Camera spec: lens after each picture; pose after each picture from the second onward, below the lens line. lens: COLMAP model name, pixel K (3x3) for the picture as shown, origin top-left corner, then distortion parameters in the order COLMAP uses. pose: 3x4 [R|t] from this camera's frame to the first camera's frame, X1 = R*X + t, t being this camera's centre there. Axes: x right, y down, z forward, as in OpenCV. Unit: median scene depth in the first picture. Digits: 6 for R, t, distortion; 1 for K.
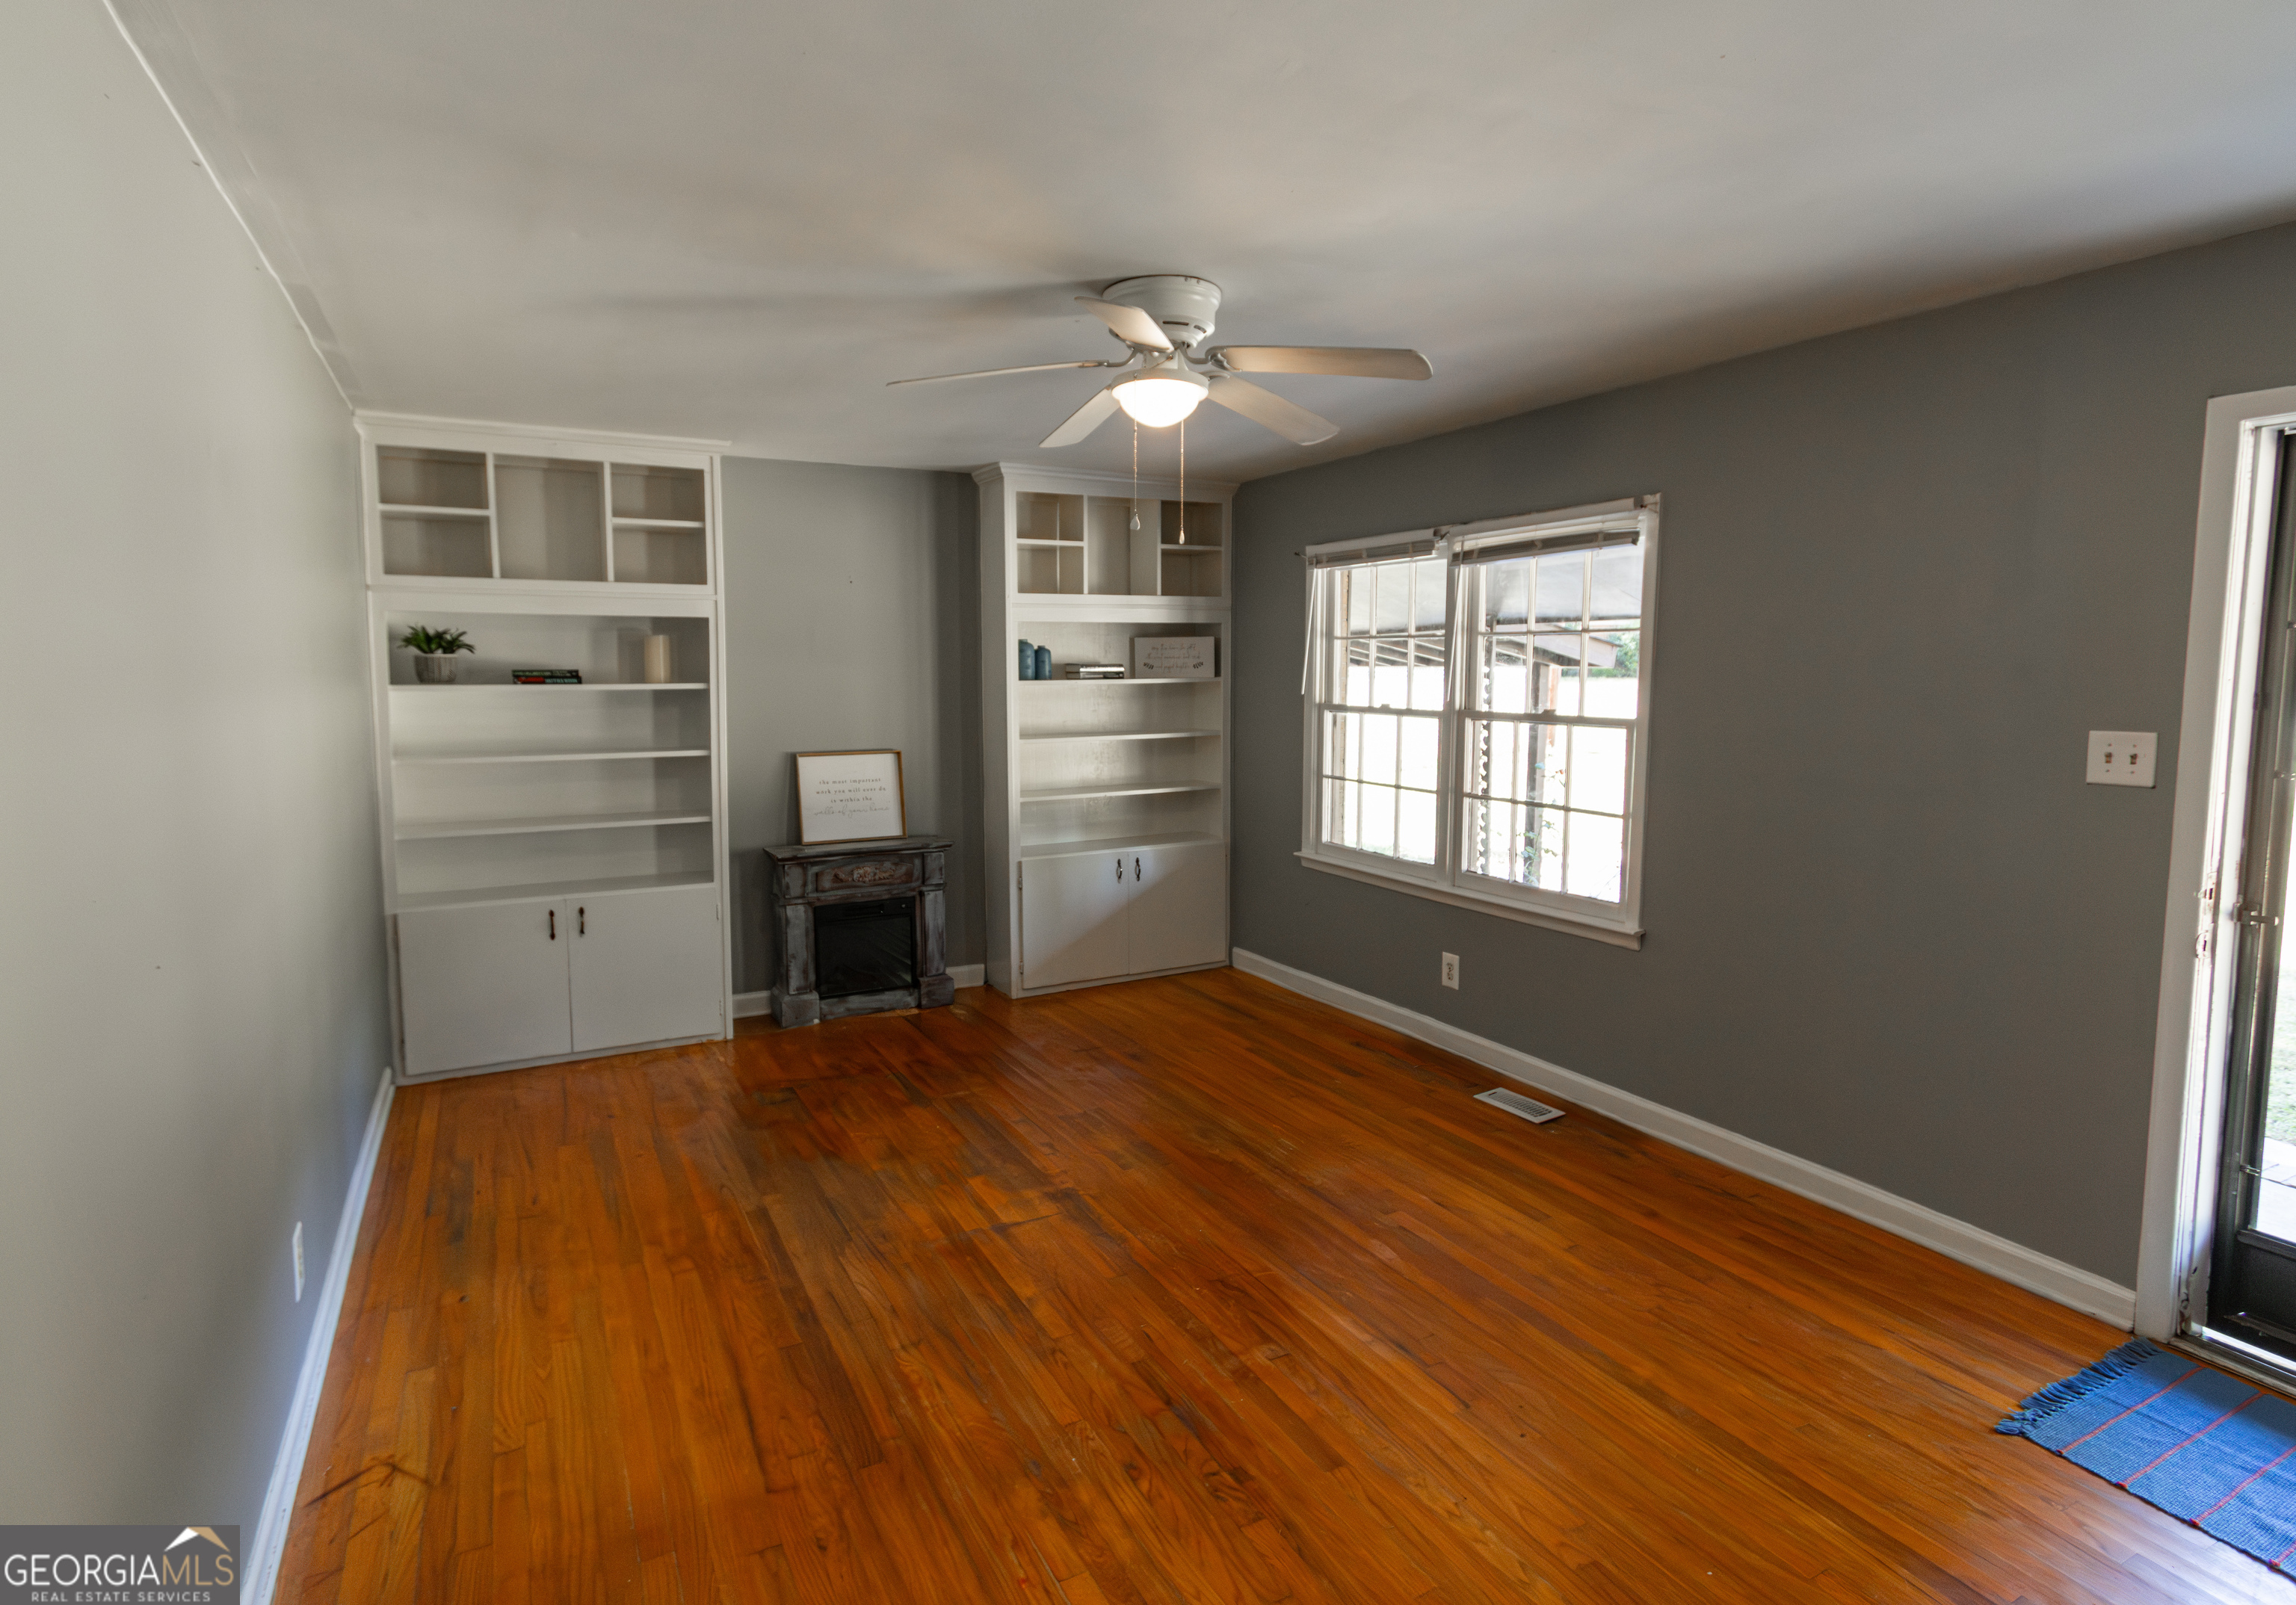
lens RADIAL K [[1153.8, 0, 1143.5], [0, 1153.8, 768.7], [0, 0, 1]] dist [0.000021, -0.000274]
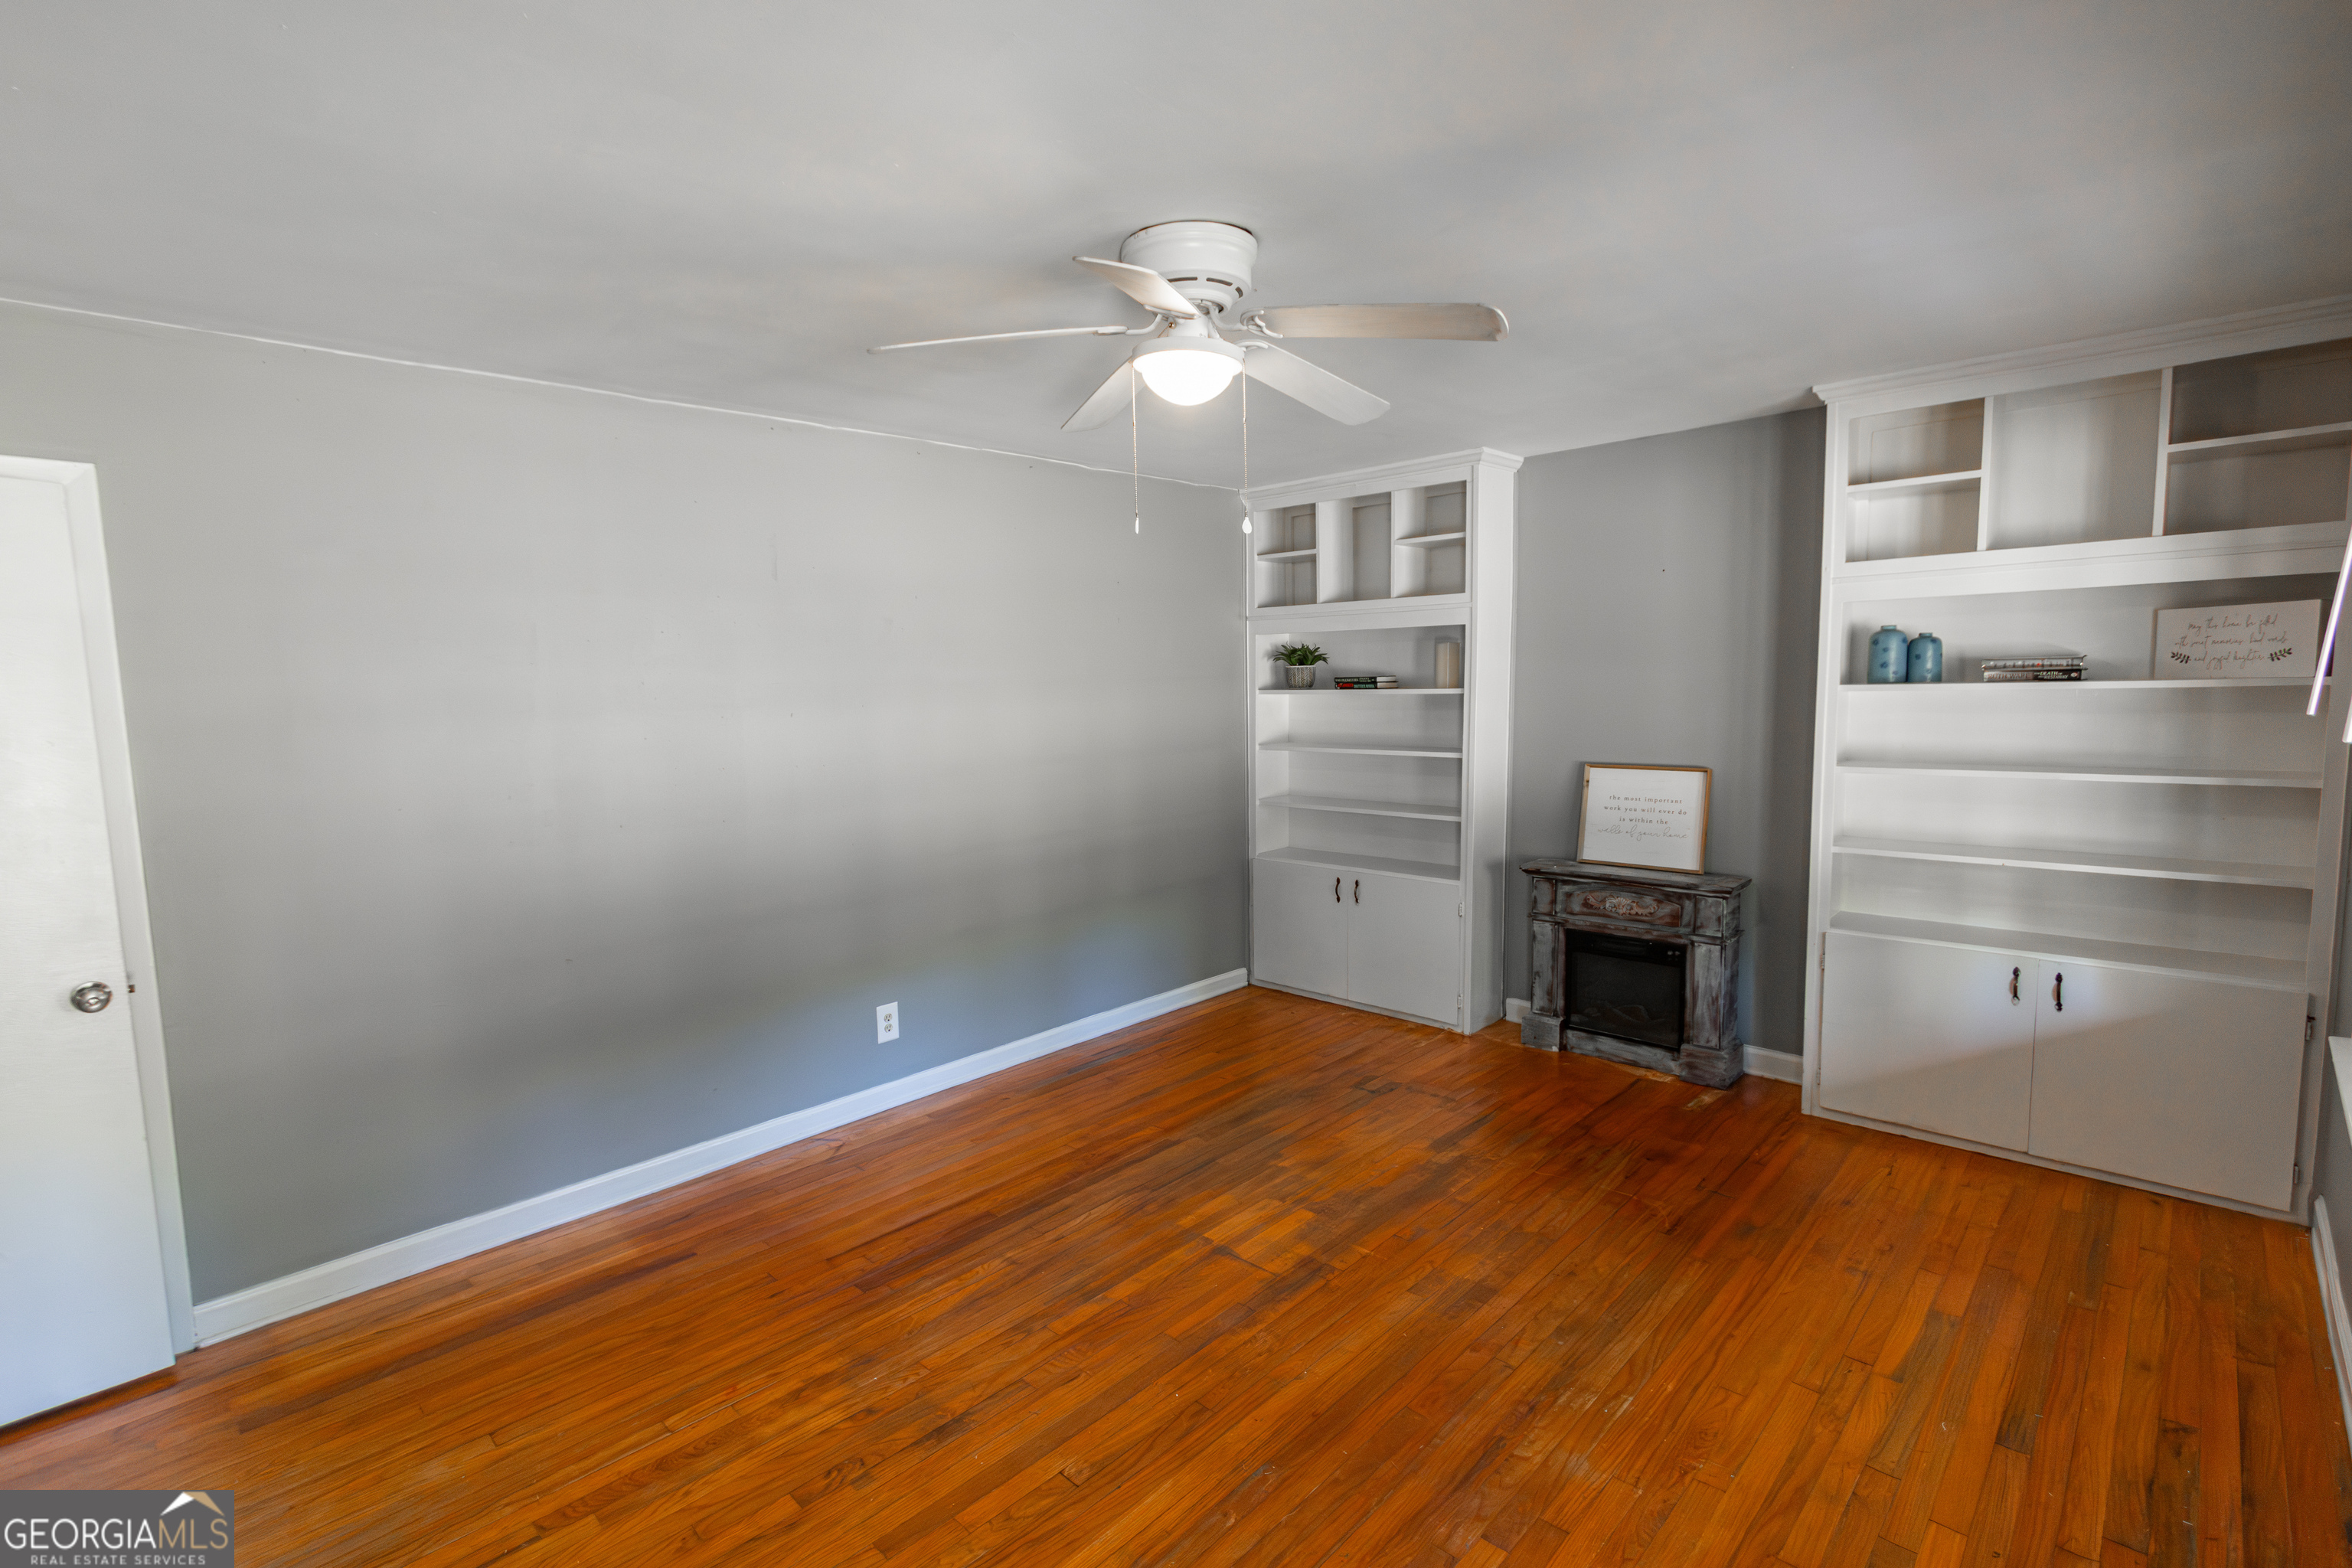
lens RADIAL K [[1102.9, 0, 1140.4], [0, 1102.9, 791.6], [0, 0, 1]] dist [-0.003261, -0.000209]
pose [[0.295845, 0.093679, -0.950631, 0.451970], [-0.062998, 0.994926, 0.078438, -0.038606], [0.953156, 0.036682, 0.300246, 0.403664]]
